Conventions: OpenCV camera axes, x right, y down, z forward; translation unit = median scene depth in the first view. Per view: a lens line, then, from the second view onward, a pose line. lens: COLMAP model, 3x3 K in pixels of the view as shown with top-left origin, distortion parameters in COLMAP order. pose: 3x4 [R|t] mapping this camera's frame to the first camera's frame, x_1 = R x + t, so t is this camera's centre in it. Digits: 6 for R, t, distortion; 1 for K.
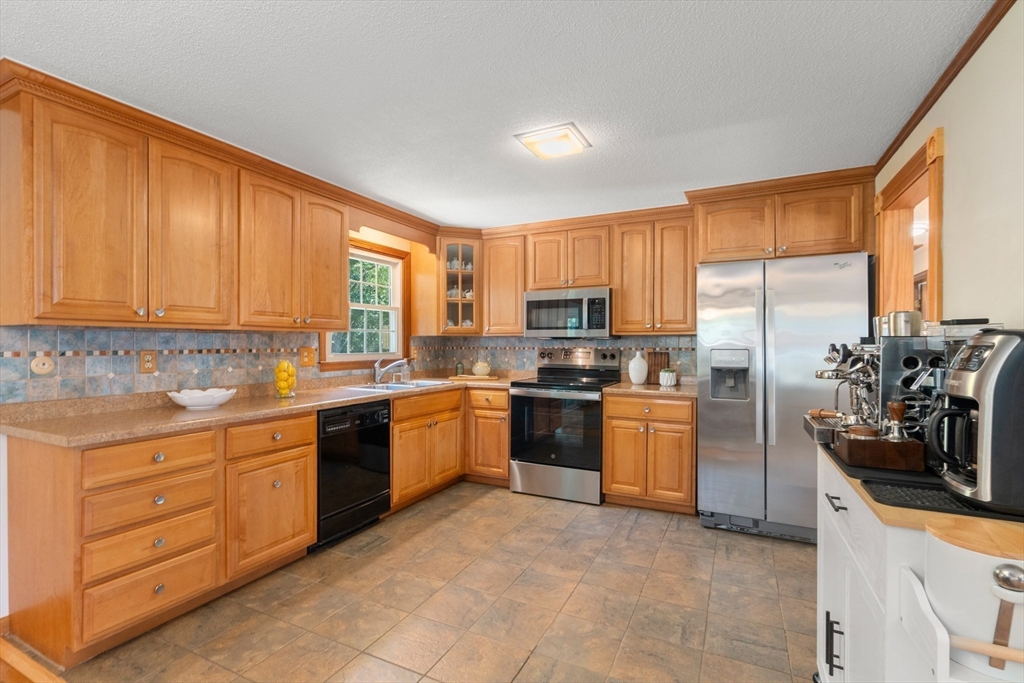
lens RADIAL K [[465.2, 0, 511.4], [0, 465.2, 344.6], [0, 0, 1]] dist [-0.008017, 0.001897]
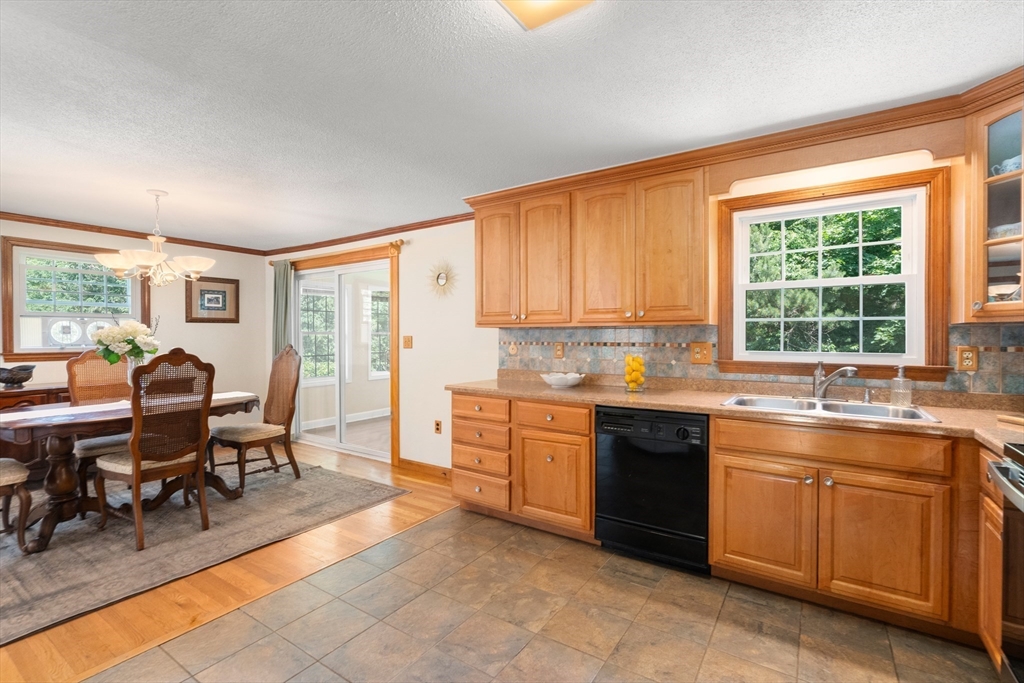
lens RADIAL K [[465.2, 0, 511.0], [0, 465.2, 337.8], [0, 0, 1]] dist [-0.008017, 0.001897]
pose [[-0.131023, 0.002189, -0.991377, 0.618900], [-0.004321, 0.999987, 0.002779, -0.004615], [0.991370, 0.004648, -0.131012, 0.980042]]
